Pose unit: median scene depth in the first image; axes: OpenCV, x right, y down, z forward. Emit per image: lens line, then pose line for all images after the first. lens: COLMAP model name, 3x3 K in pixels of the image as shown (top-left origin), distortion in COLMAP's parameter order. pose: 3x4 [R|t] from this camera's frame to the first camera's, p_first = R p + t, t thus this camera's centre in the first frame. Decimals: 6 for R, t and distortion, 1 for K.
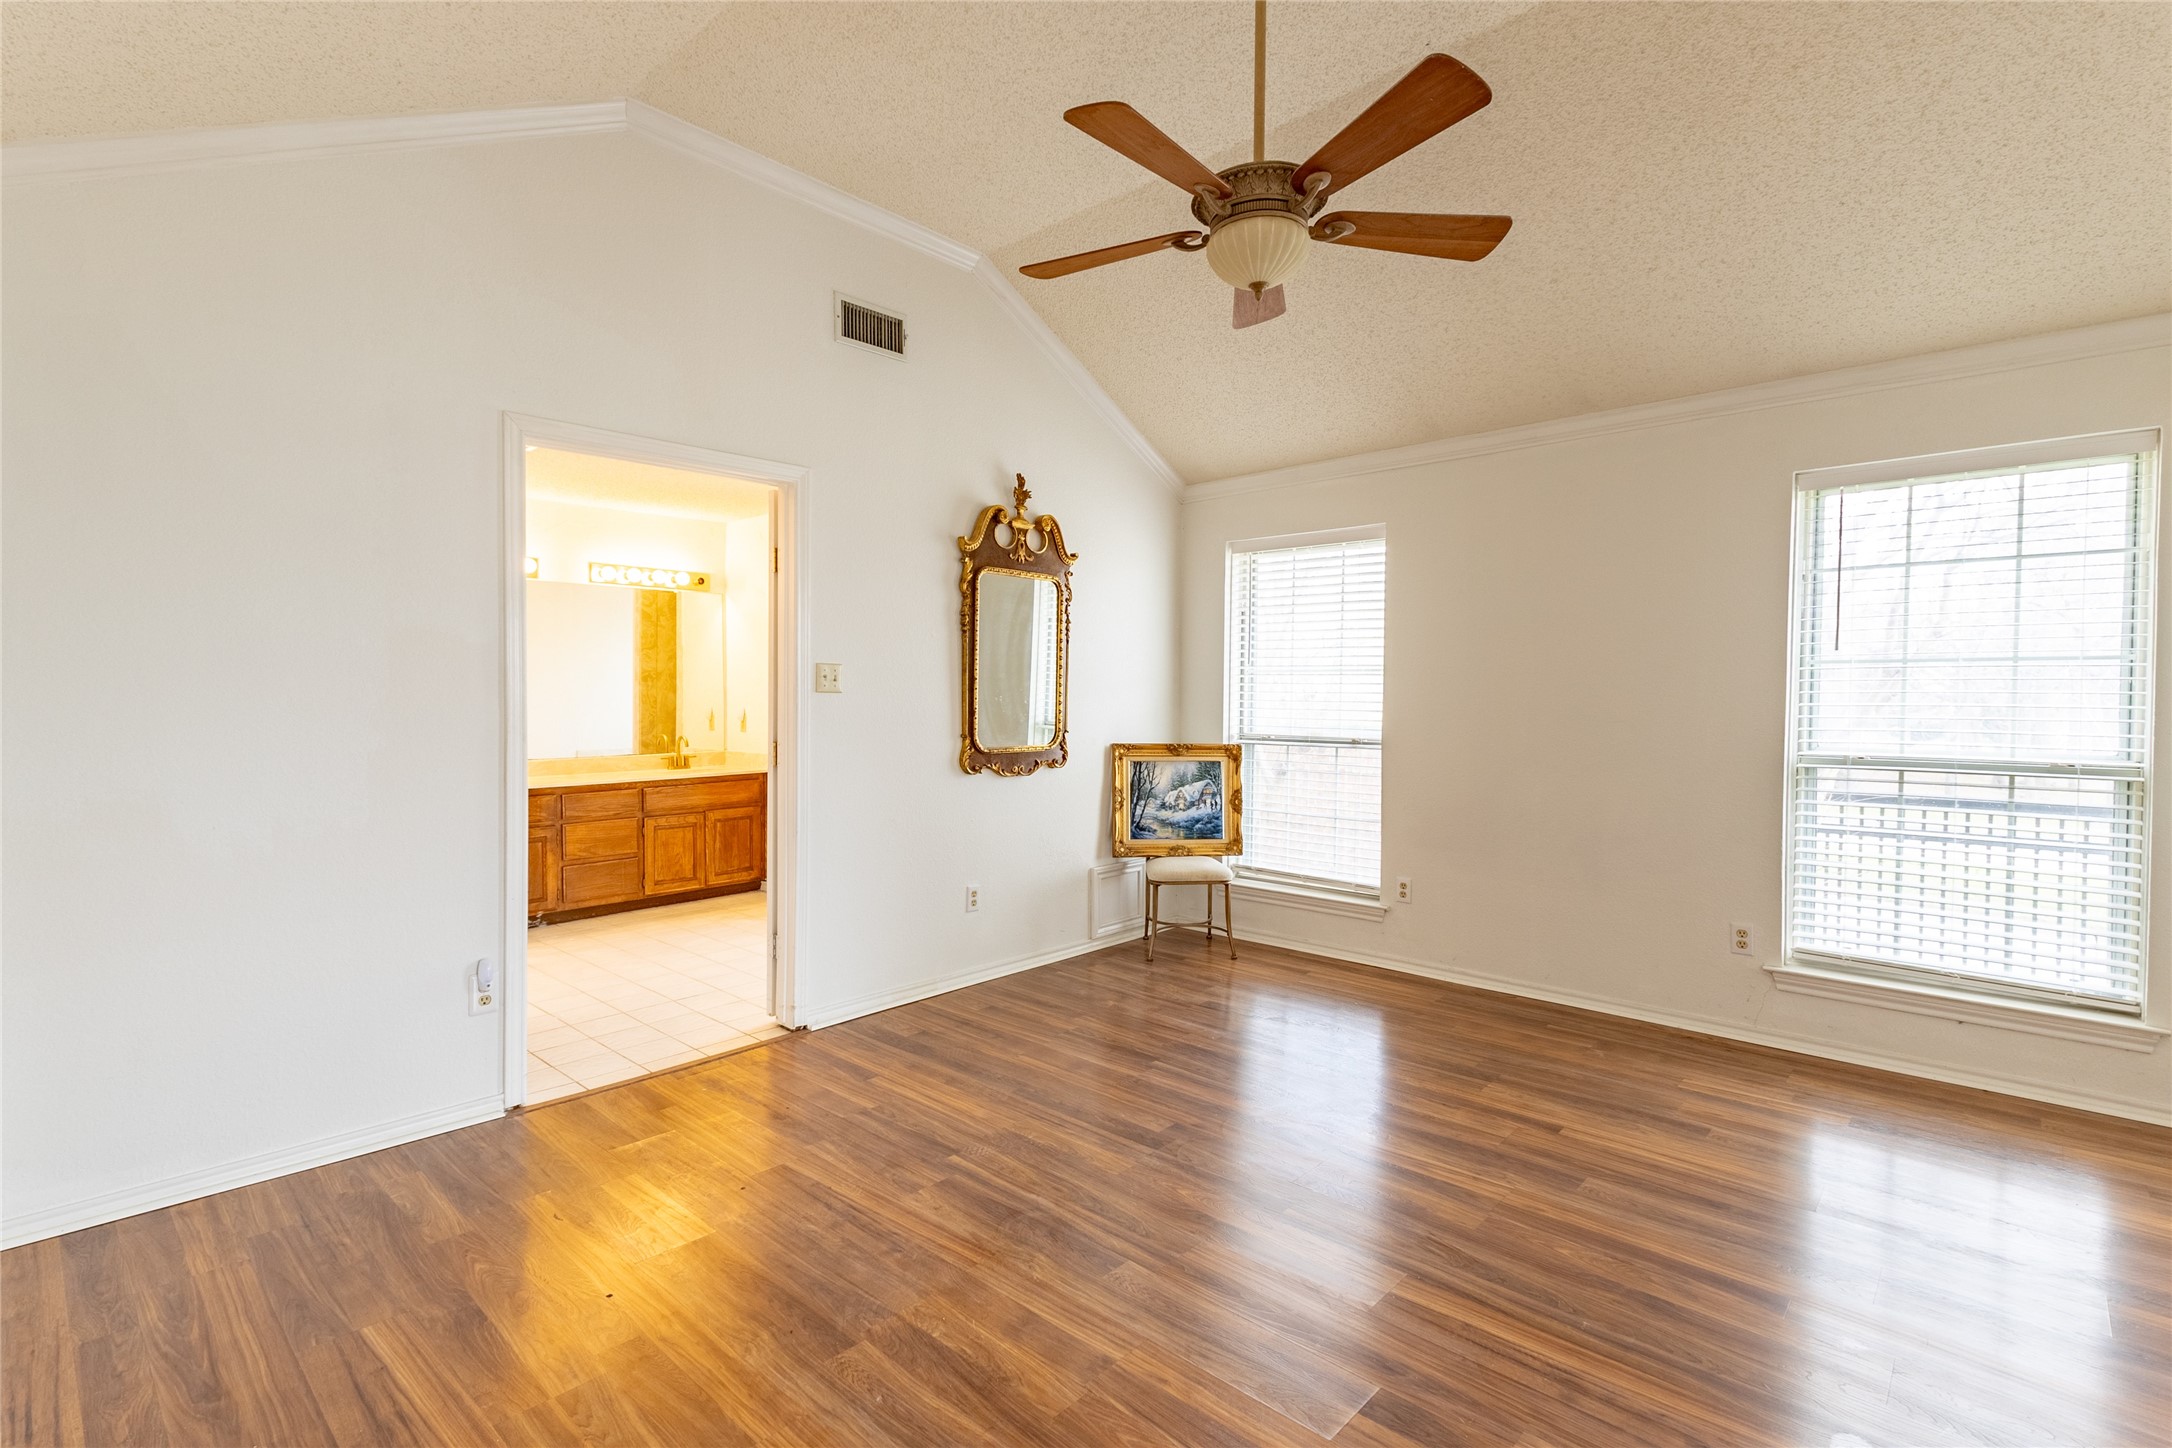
lens RADIAL K [[999.1, 0, 1089.1], [0, 999.1, 729.4], [0, 0, 1]] dist [0.011239, -0.000742]
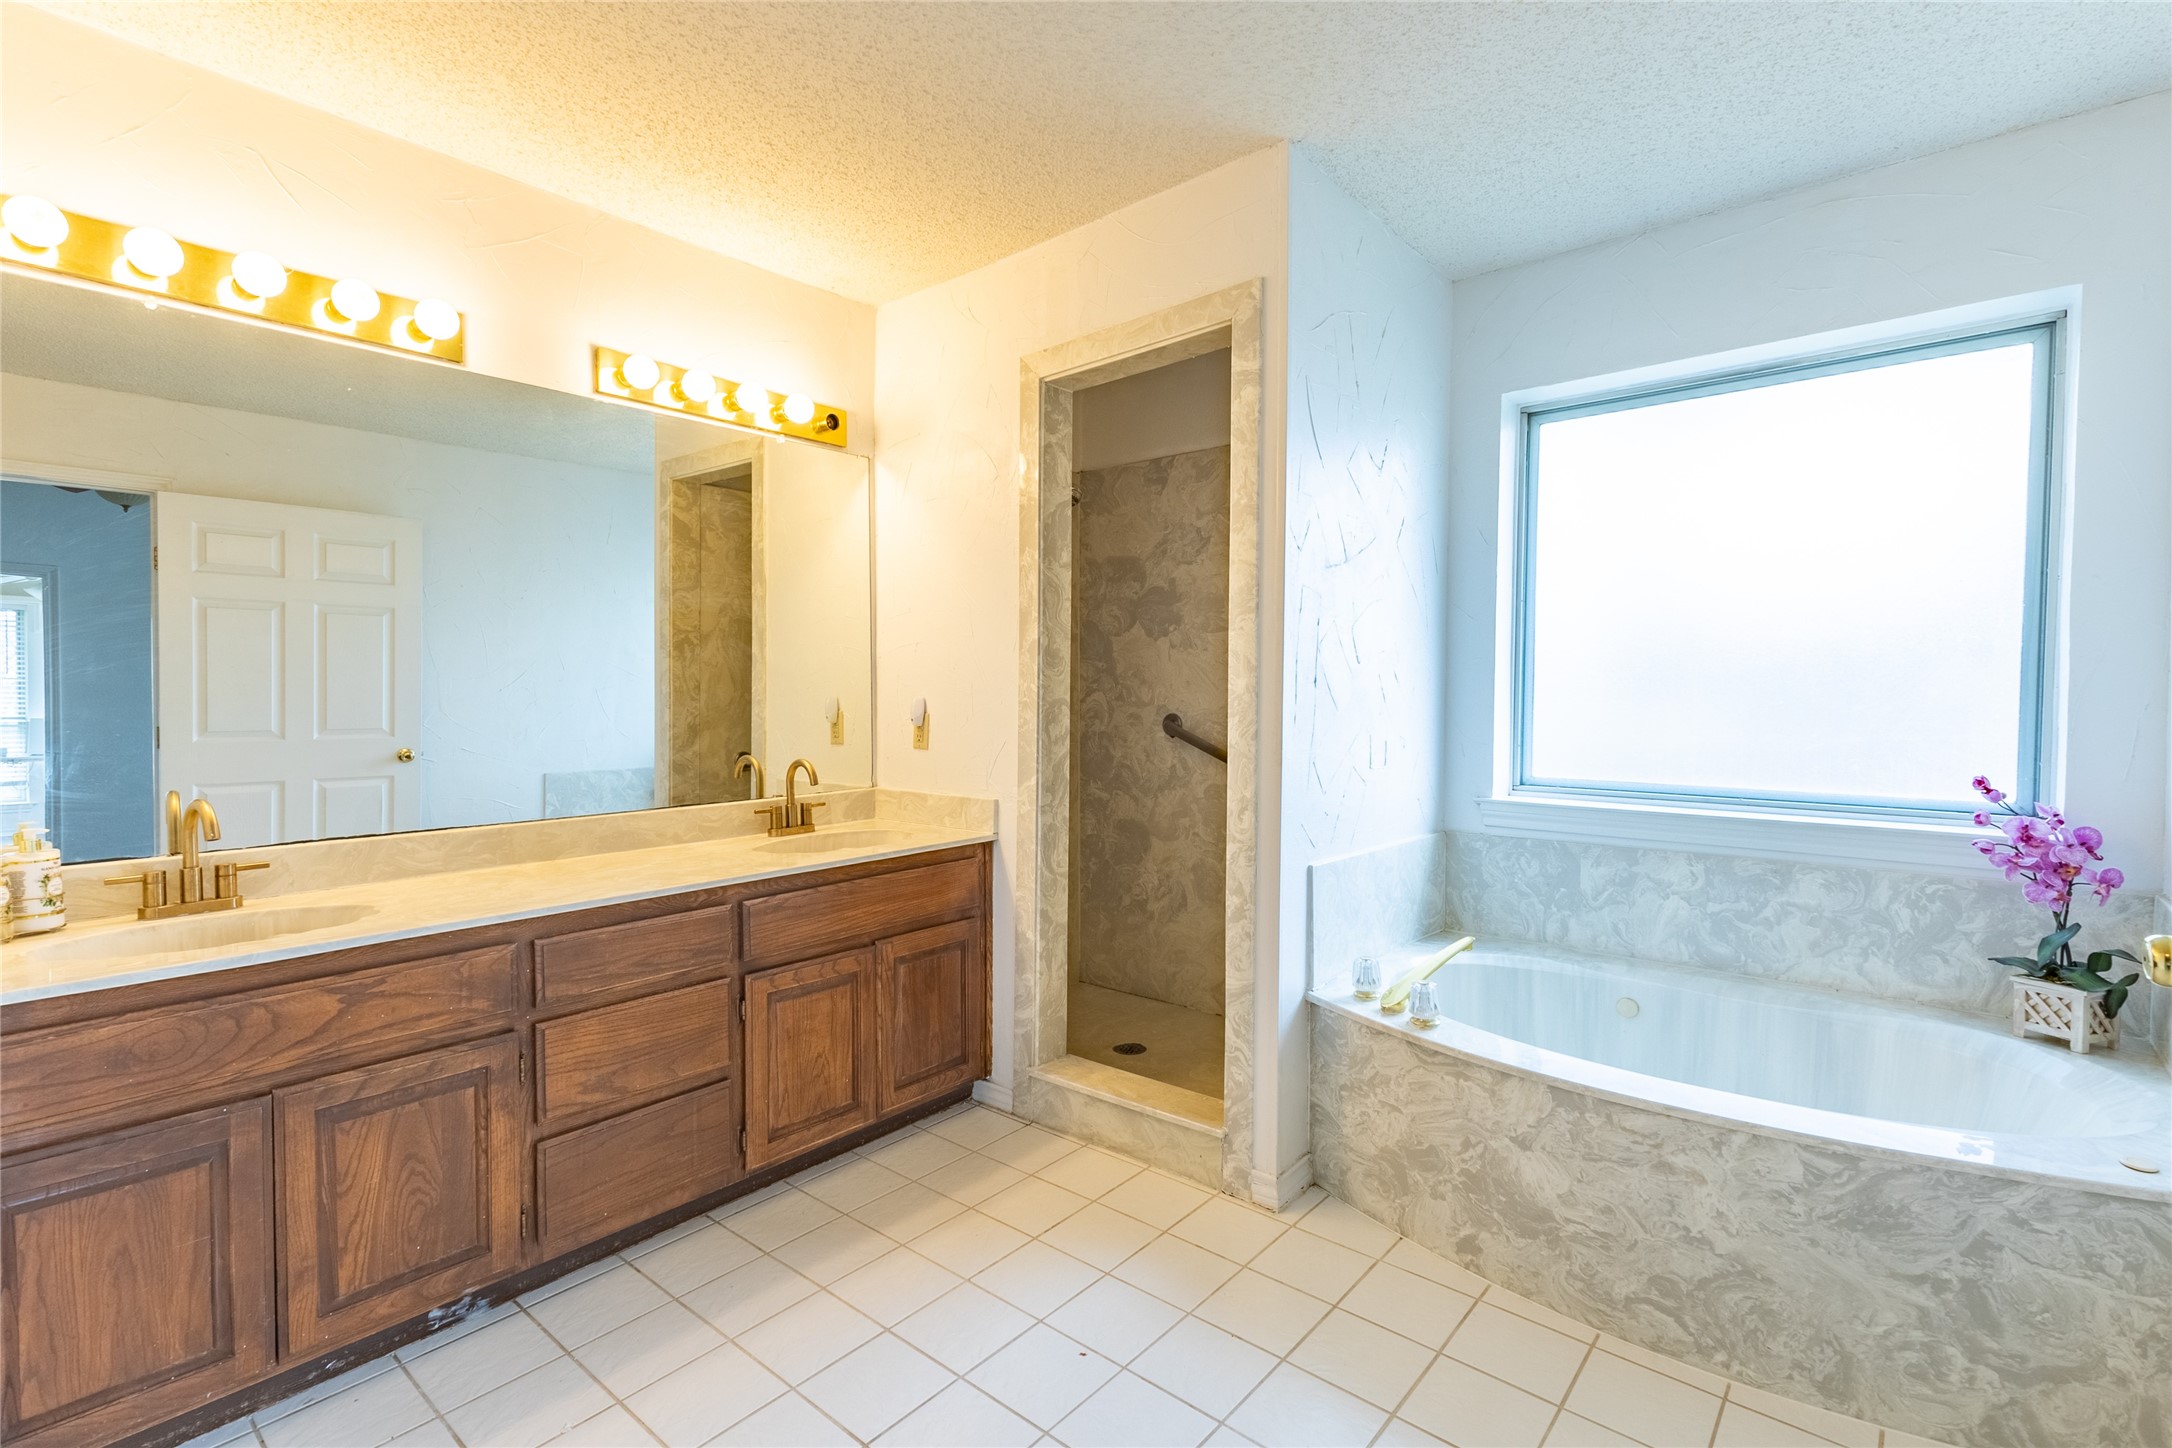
lens RADIAL K [[999.1, 0, 1091.2], [0, 999.1, 723.4], [0, 0, 1]] dist [0.011239, -0.000742]
pose [[0.999108, -0.004685, 0.041970, -0.232021], [0.004775, 0.999986, -0.002057, -0.006830], [-0.041959, 0.002256, 0.999117, 0.430082]]
